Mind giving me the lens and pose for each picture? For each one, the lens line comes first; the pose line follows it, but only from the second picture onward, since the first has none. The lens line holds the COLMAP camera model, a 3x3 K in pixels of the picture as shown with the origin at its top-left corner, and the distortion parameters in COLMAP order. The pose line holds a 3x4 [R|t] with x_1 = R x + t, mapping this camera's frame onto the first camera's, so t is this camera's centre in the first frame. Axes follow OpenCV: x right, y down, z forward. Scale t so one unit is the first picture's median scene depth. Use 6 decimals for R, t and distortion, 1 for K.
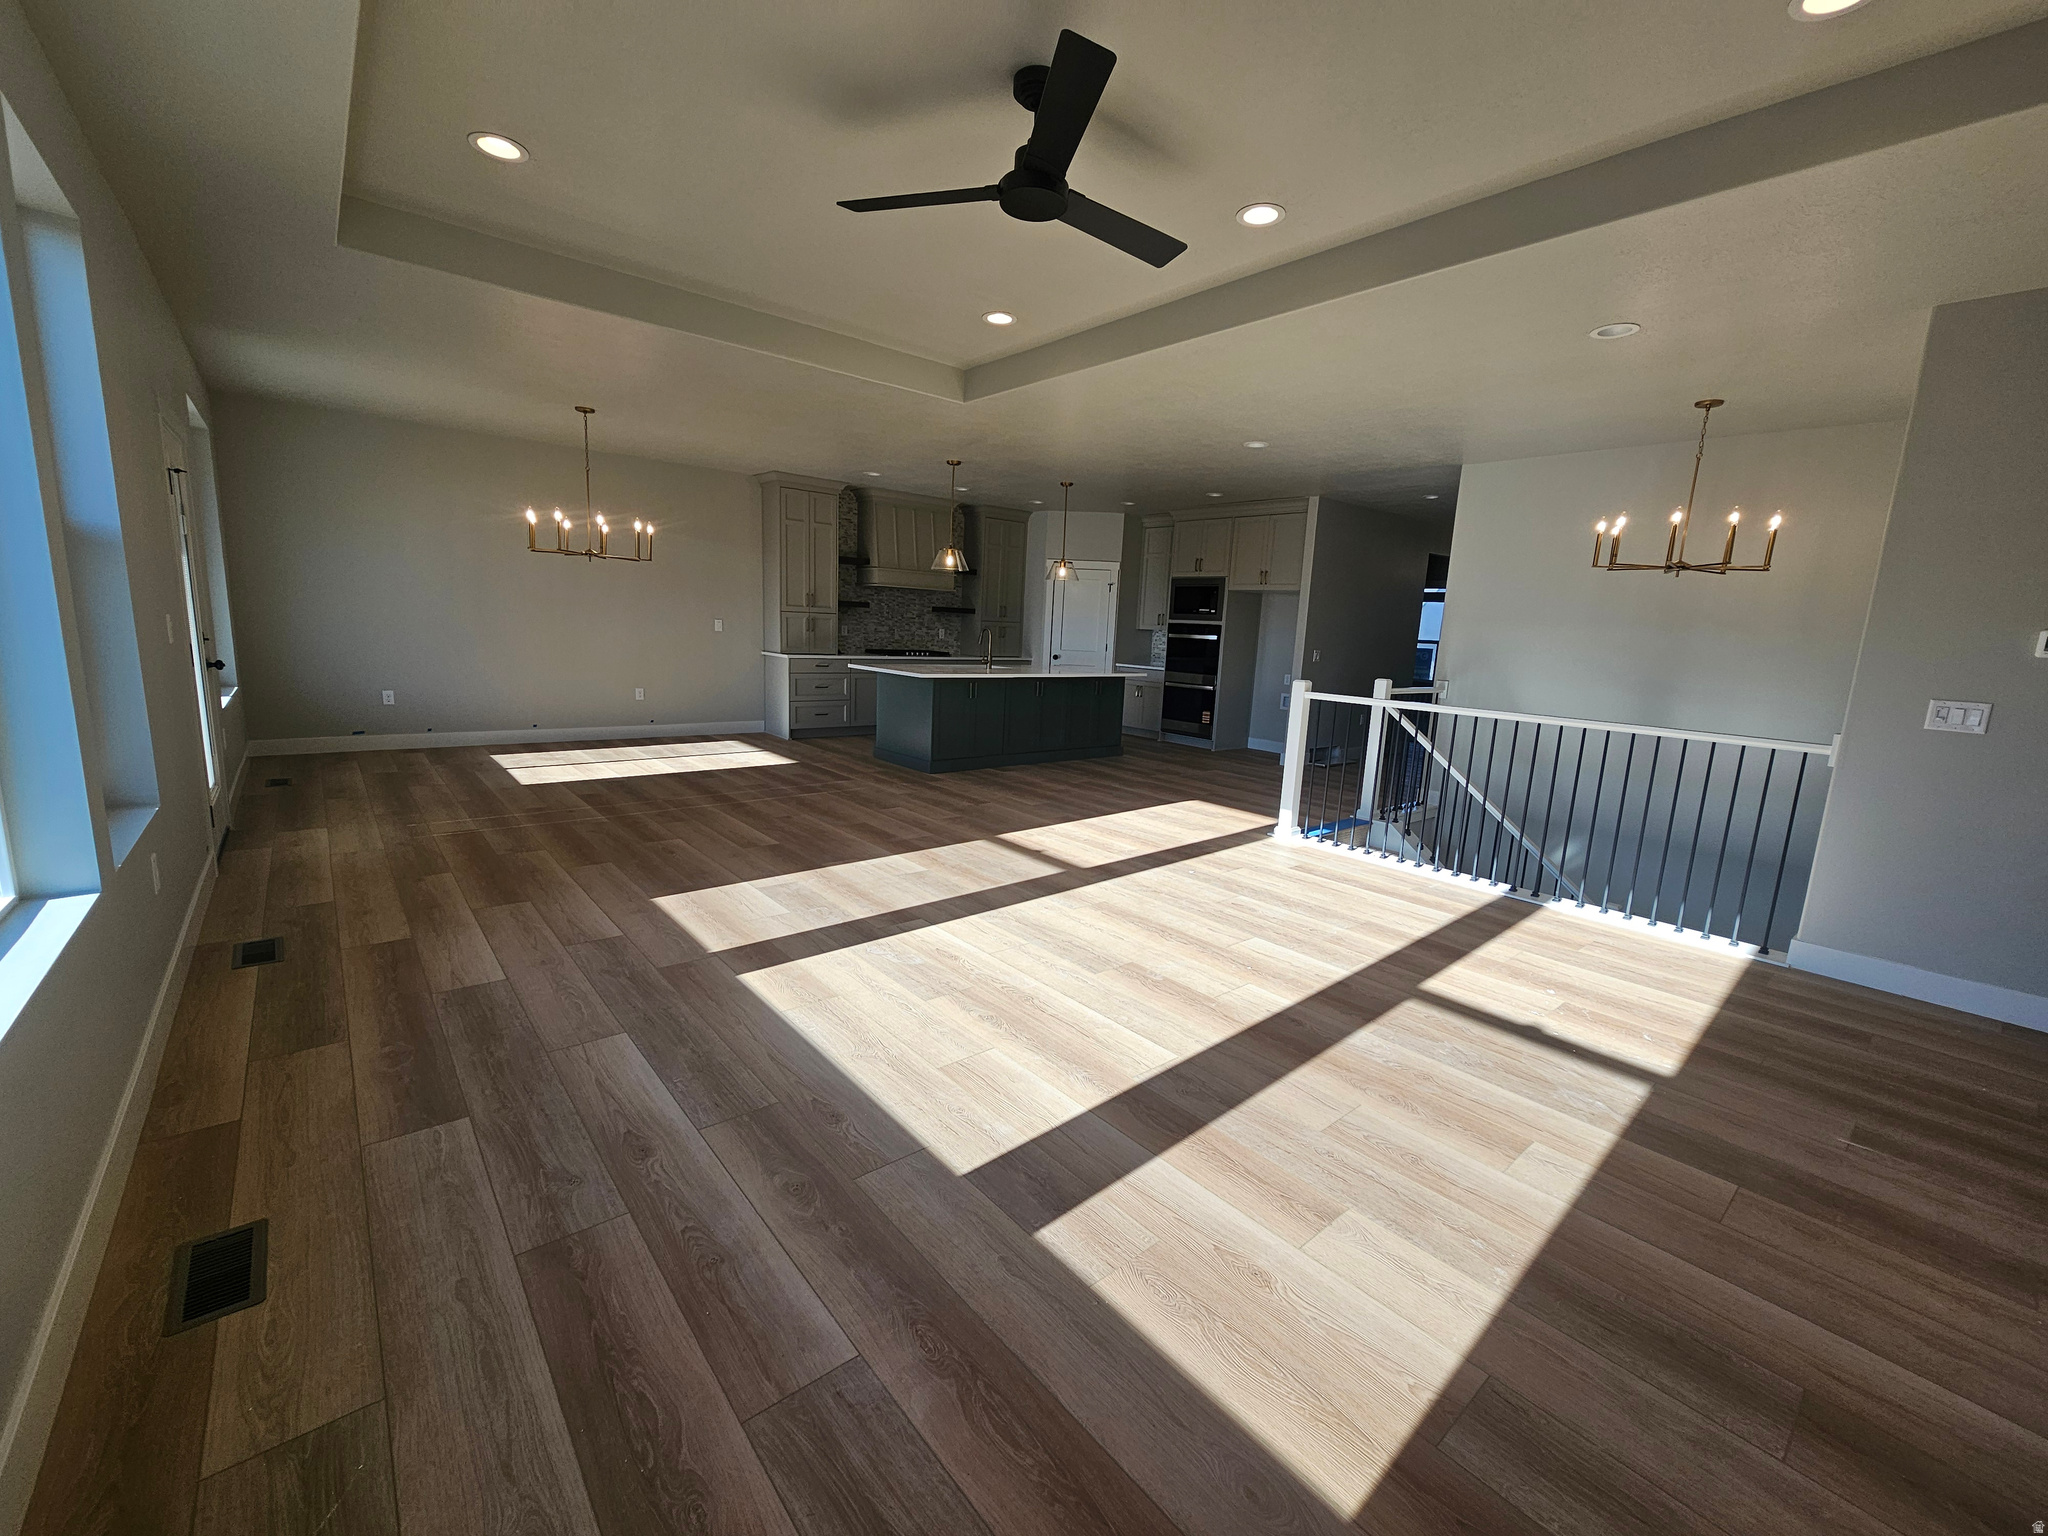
lens RADIAL K [[839.2, 0, 995.4], [0, 839.2, 777.7], [0, 0, 1]] dist [-0.002670, 0.000297]
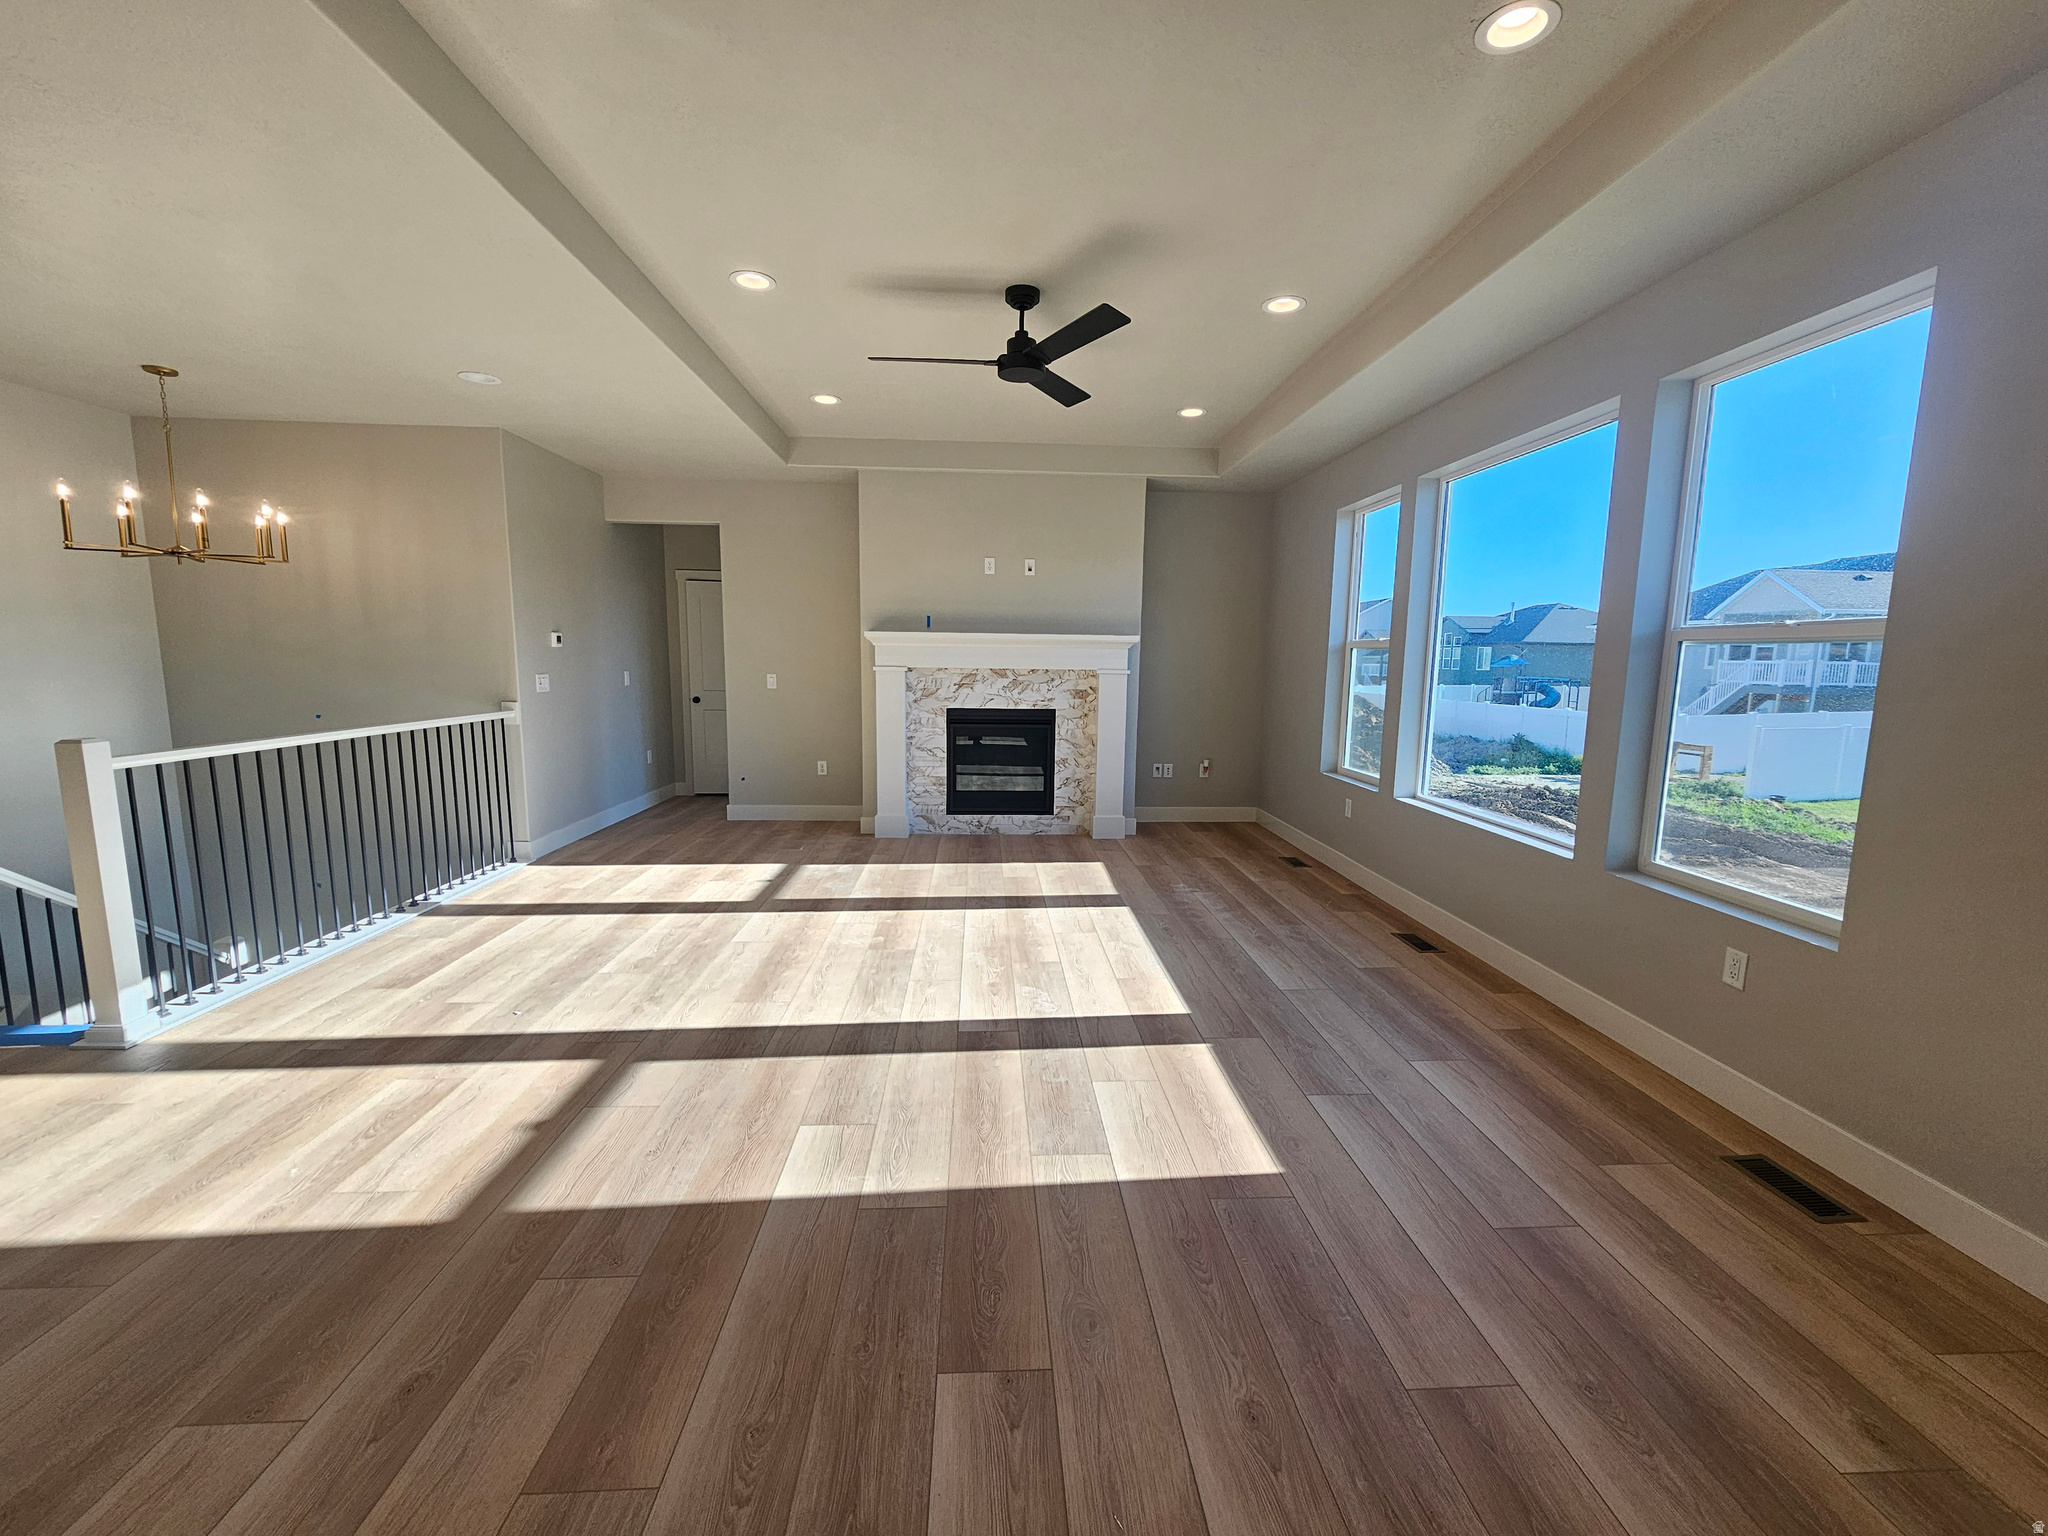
lens RADIAL K [[839.2, 0, 1038.9], [0, 839.2, 778.0], [0, 0, 1]] dist [-0.002670, 0.000297]
pose [[-0.823252, -0.141187, 0.549838, -0.569657], [0.048585, 0.947500, 0.316042, -0.325017], [-0.565593, 0.286896, -0.773172, 1.512947]]
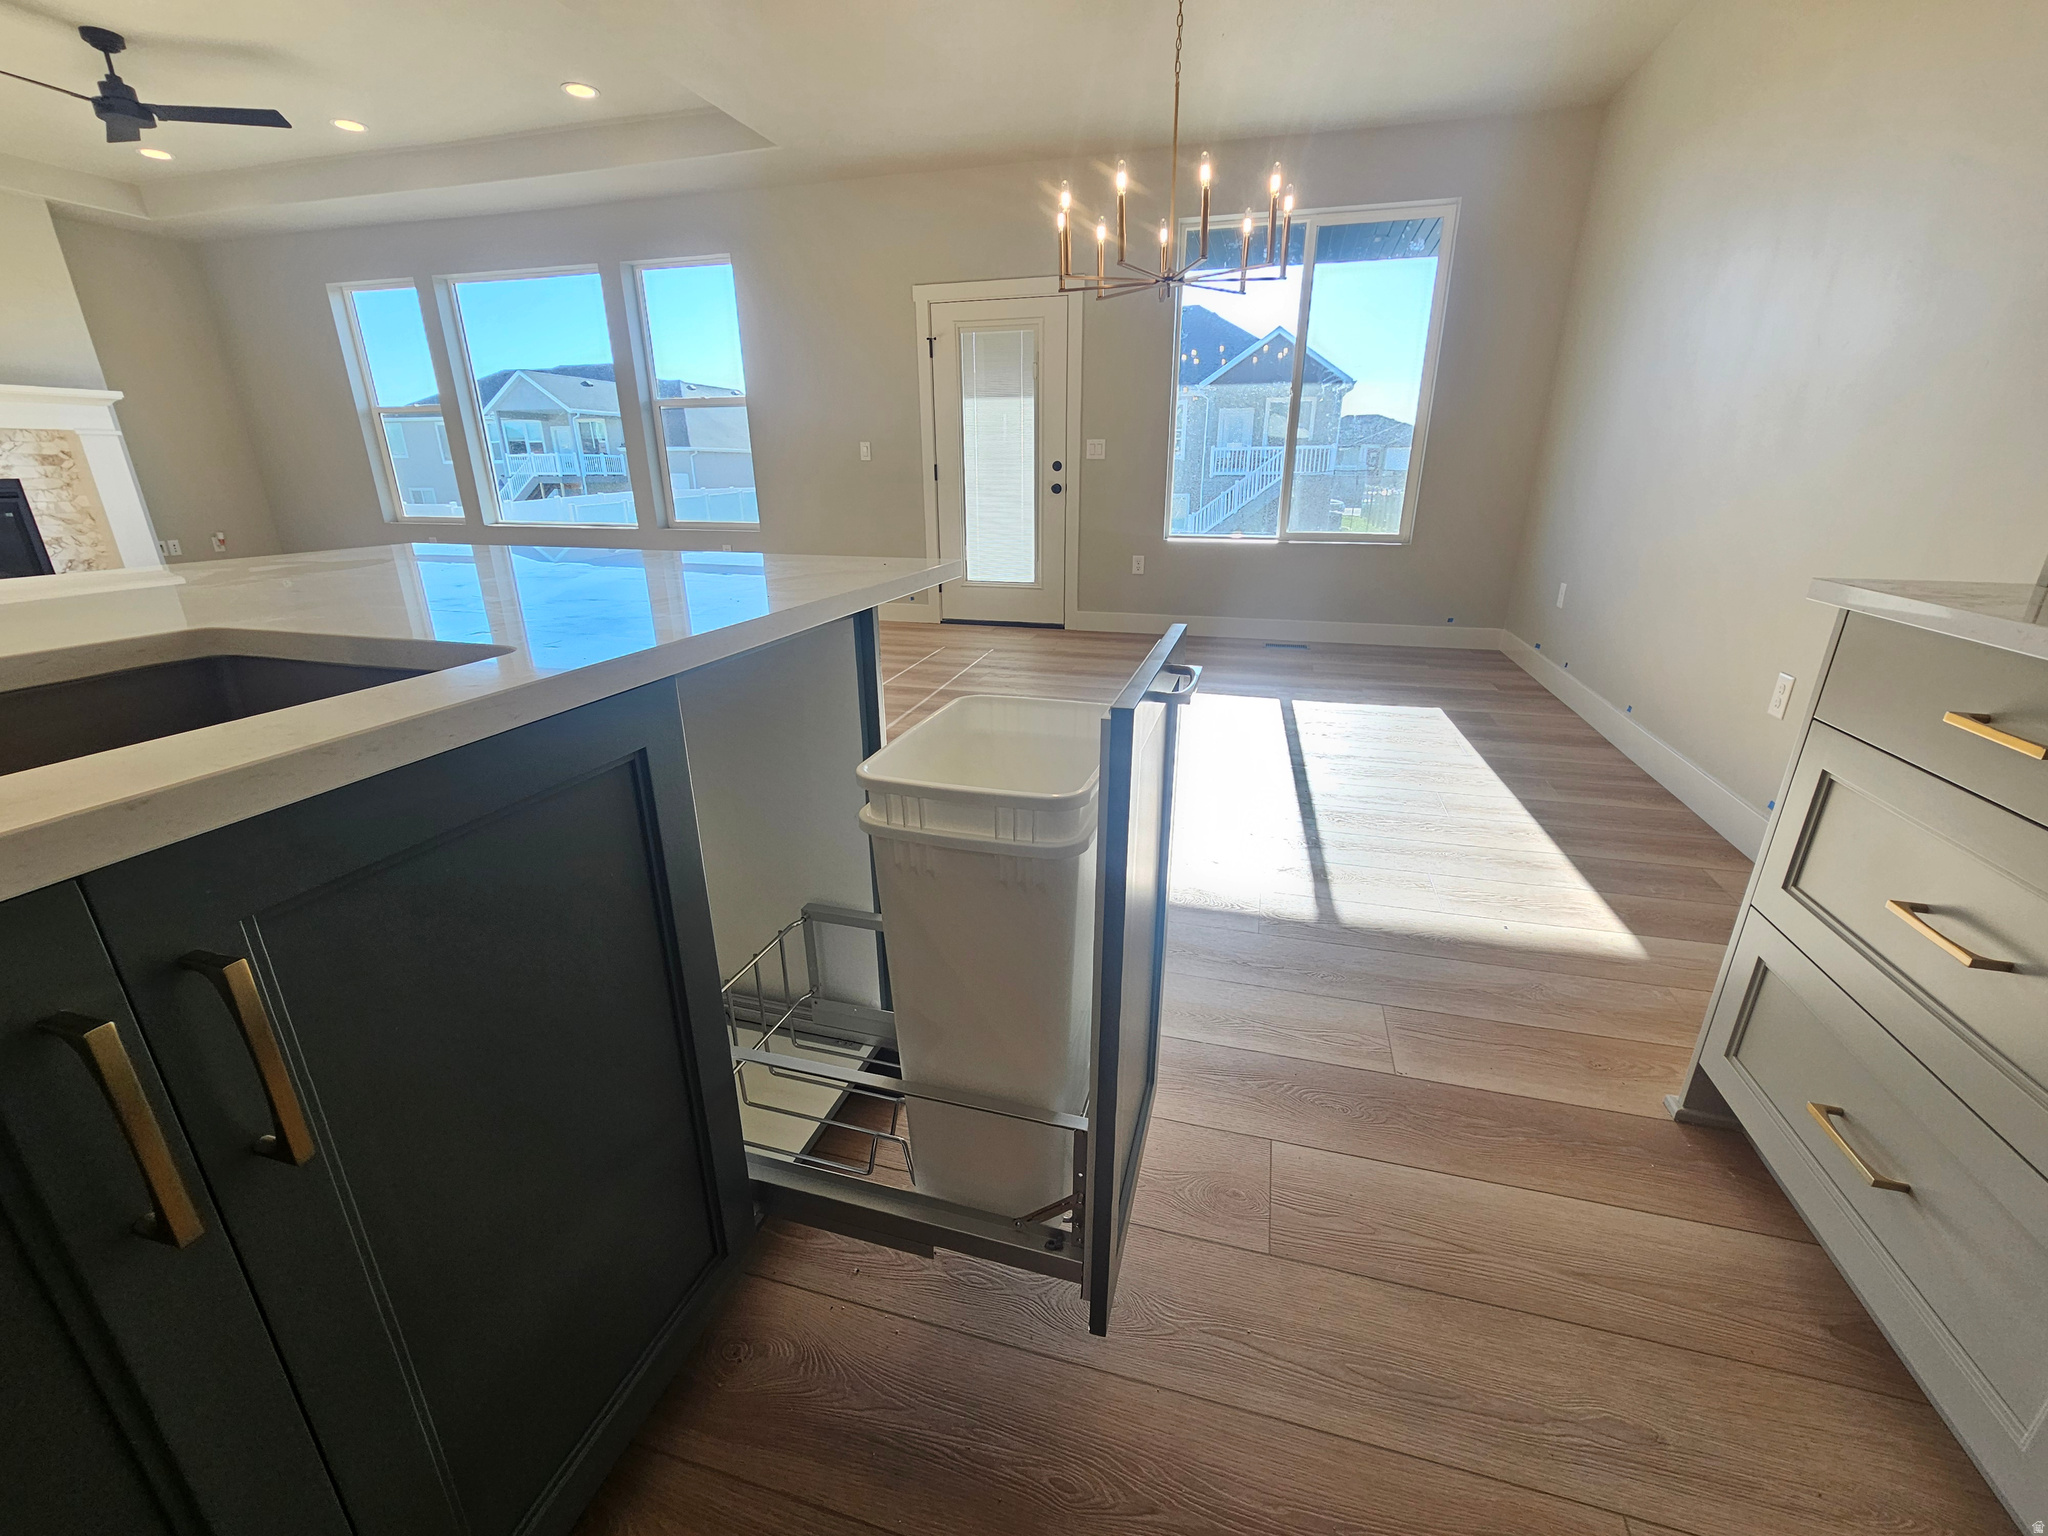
lens RADIAL K [[839.2, 0, 1034.9], [0, 839.2, 758.8], [0, 0, 1]] dist [-0.002670, 0.000297]
pose [[-0.799252, 0.151094, -0.581694, -0.142757], [-0.146723, 0.889540, 0.432655, -0.370855], [0.582811, 0.431148, -0.688798, 2.357708]]
